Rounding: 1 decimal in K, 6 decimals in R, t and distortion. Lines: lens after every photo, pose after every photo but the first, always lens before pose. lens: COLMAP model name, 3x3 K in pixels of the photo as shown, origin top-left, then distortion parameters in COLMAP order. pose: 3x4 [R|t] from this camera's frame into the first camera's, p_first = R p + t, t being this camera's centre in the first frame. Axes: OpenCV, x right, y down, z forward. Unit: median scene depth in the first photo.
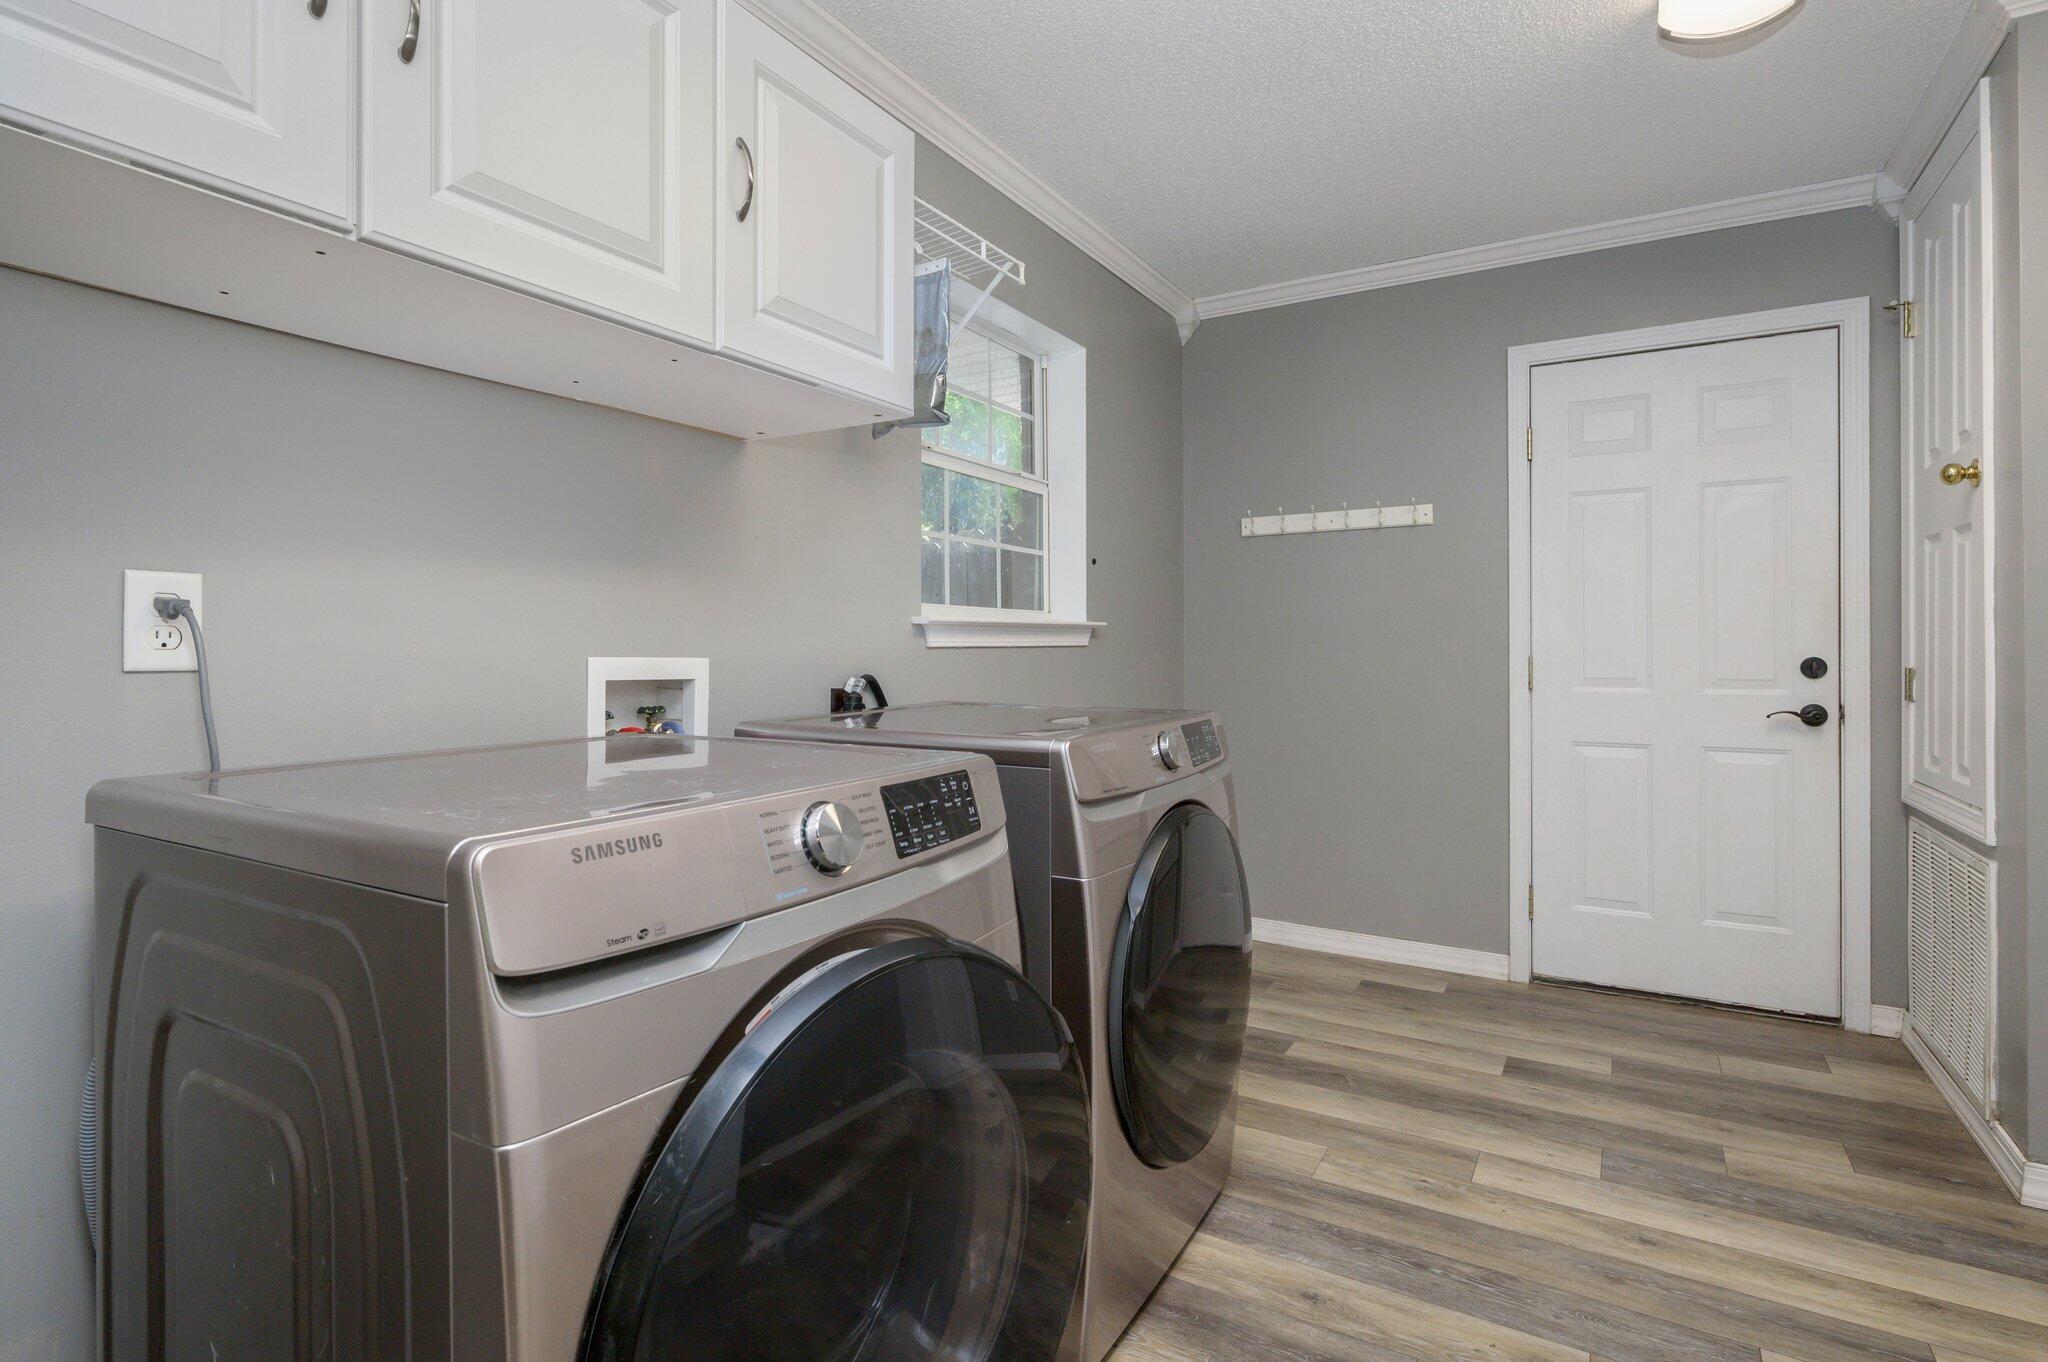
lens RADIAL K [[1007.7, 0, 1056.2], [0, 1007.7, 643.5], [0, 0, 1]] dist [0.000053, -0.000021]
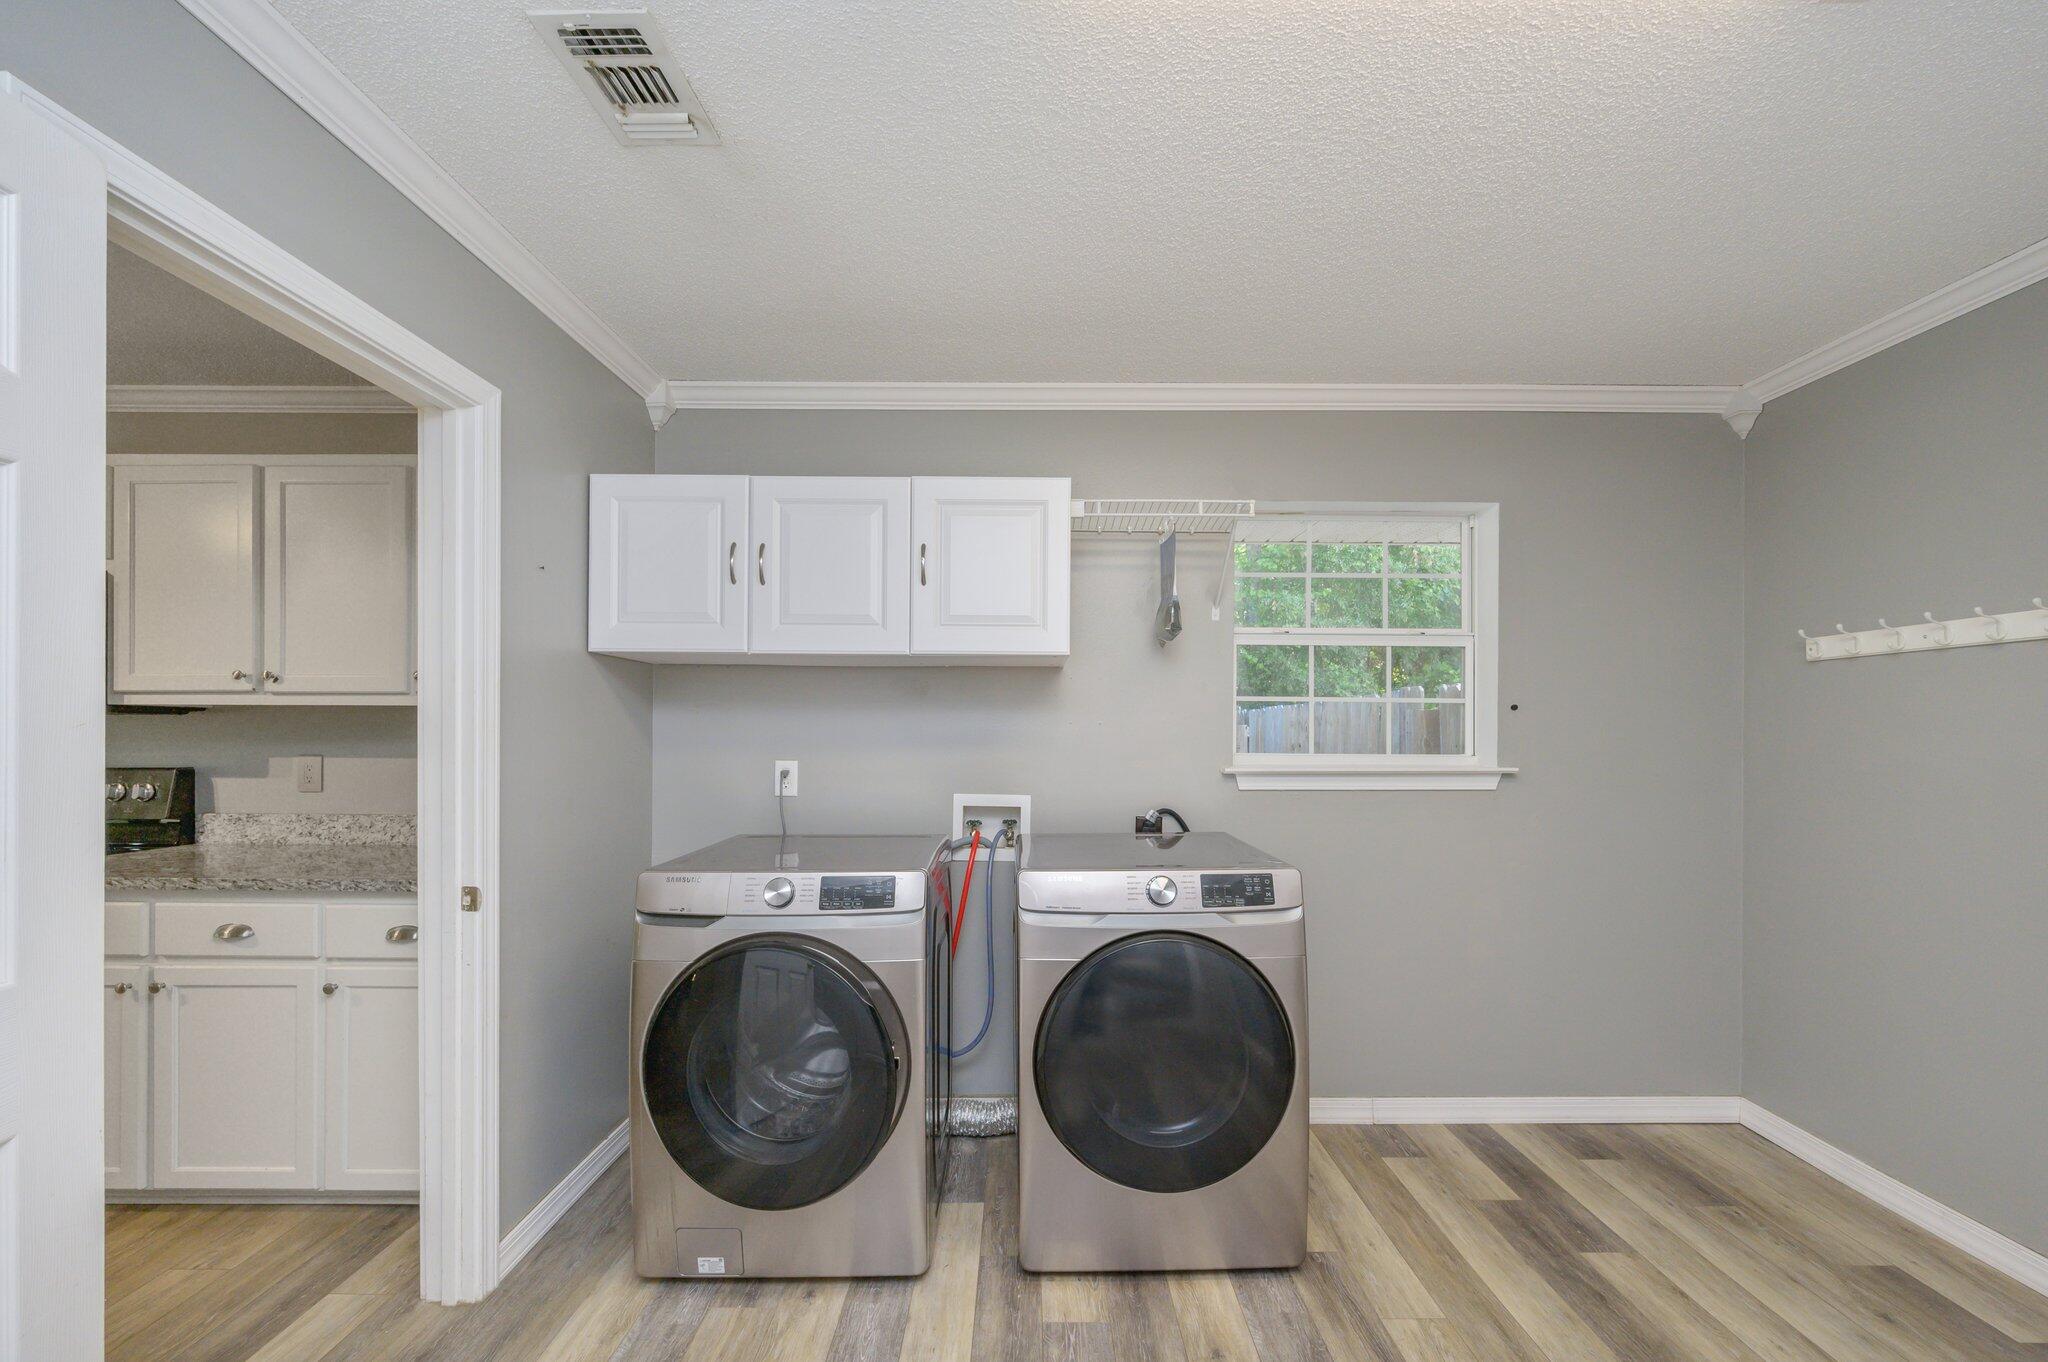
lens RADIAL K [[846.2, 0, 1025.6], [0, 846.2, 709.4], [0, 0, 1]] dist [-0.001699, 0.000078]
pose [[0.507048, -0.014265, -0.861800, 0.751186], [-0.003020, 0.999828, -0.018326, -0.087840], [0.861913, 0.011895, 0.506917, 0.190606]]
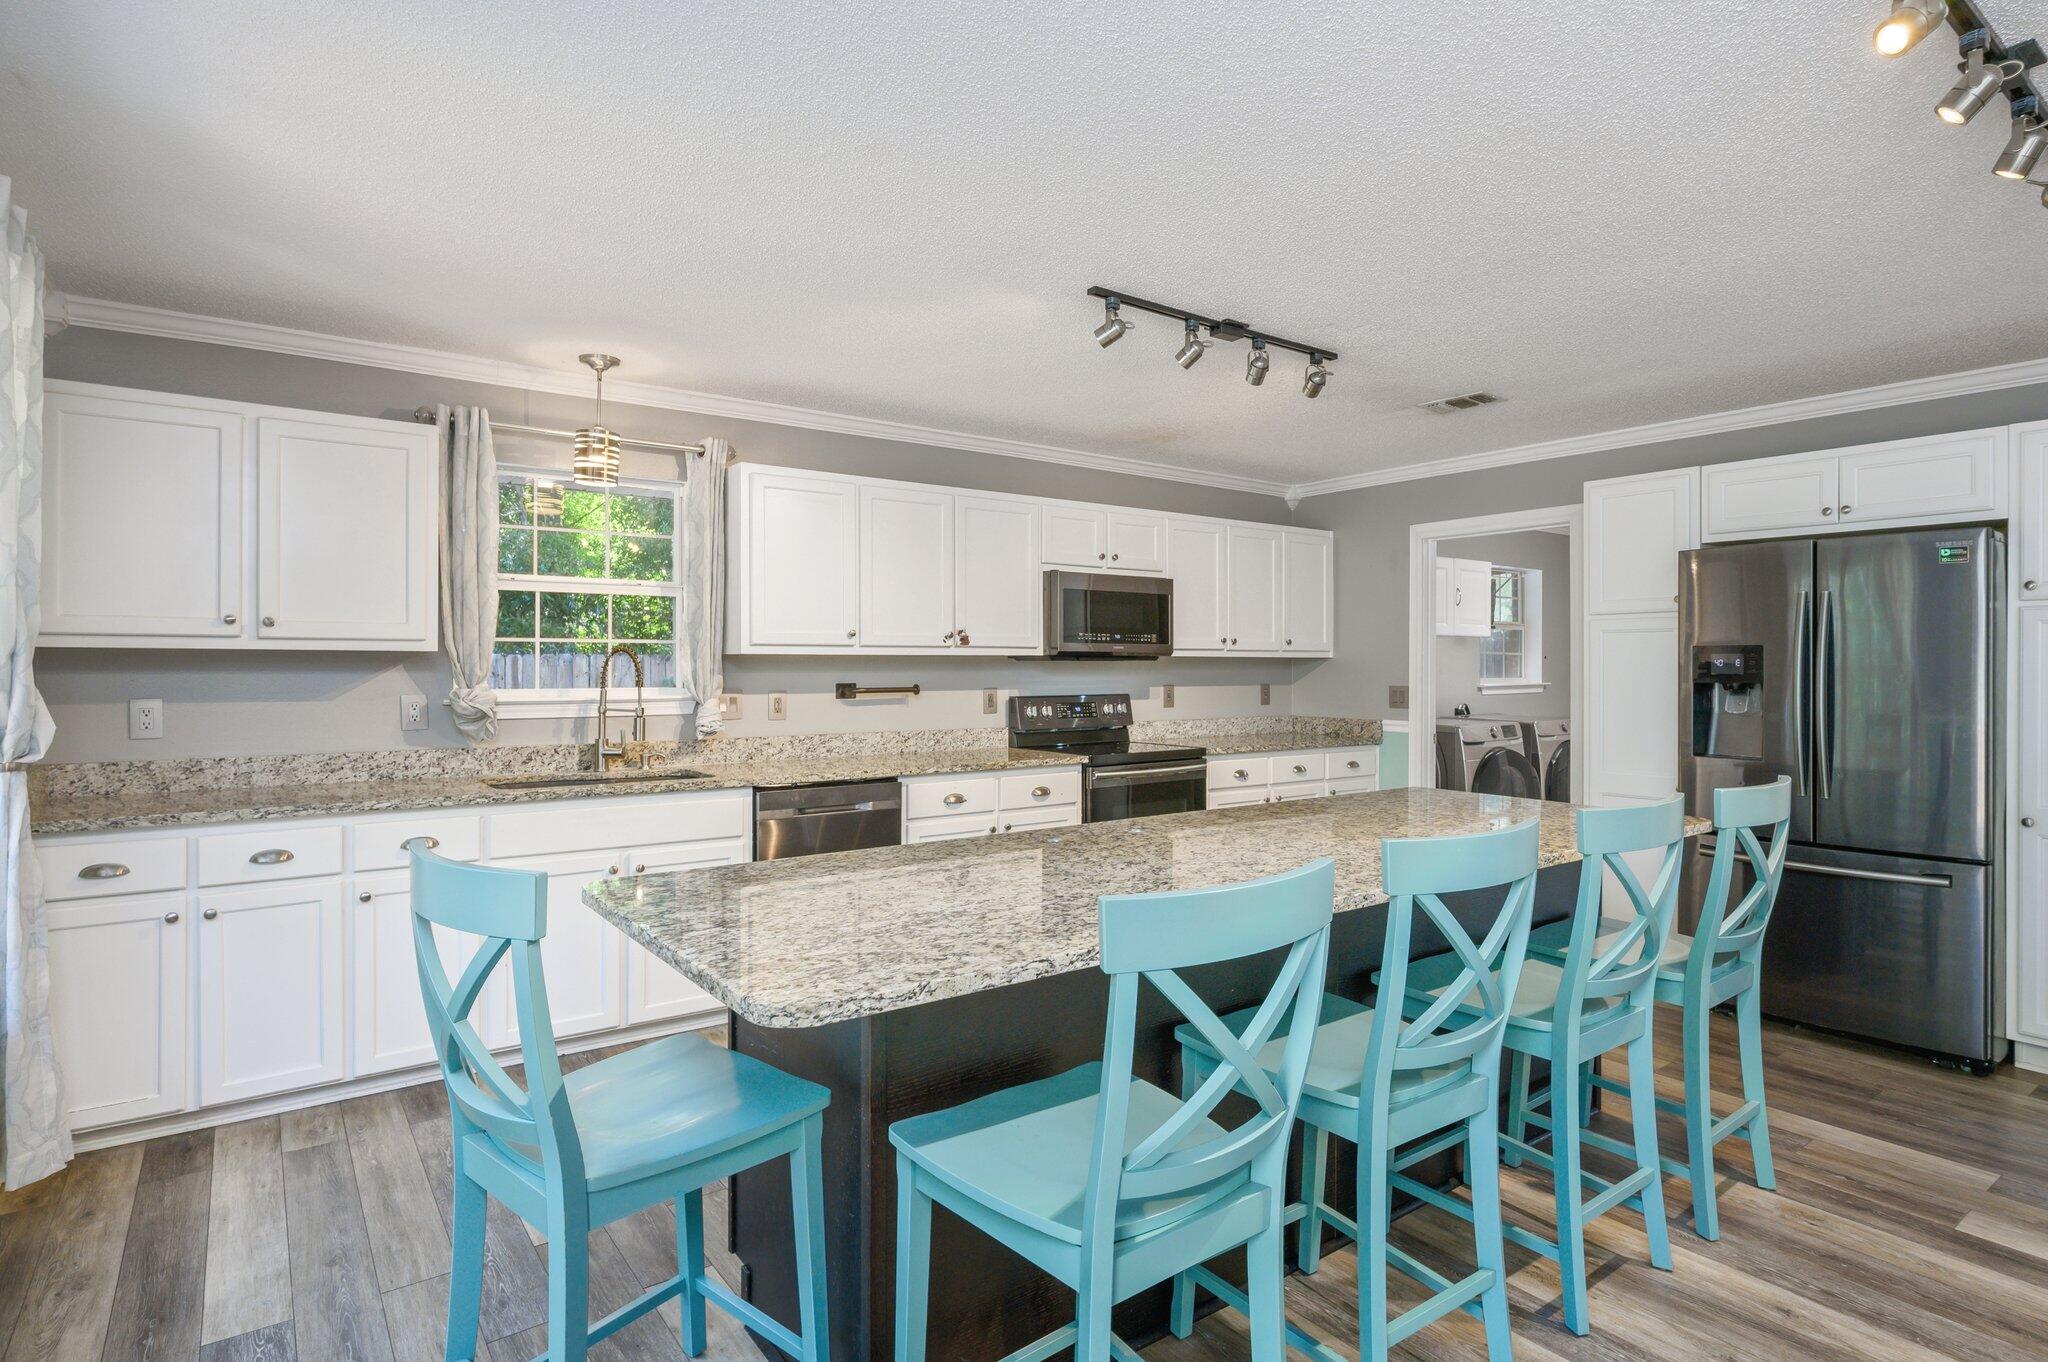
lens RADIAL K [[1064.0, 0, 1040.1], [0, 1064.0, 667.0], [0, 0, 1]] dist [-0.003163, 0.000245]
pose [[0.915963, 0.004757, -0.401234, -0.065707], [-0.002325, 0.999976, 0.006546, -0.099971], [0.401255, -0.005063, 0.915952, -2.485016]]
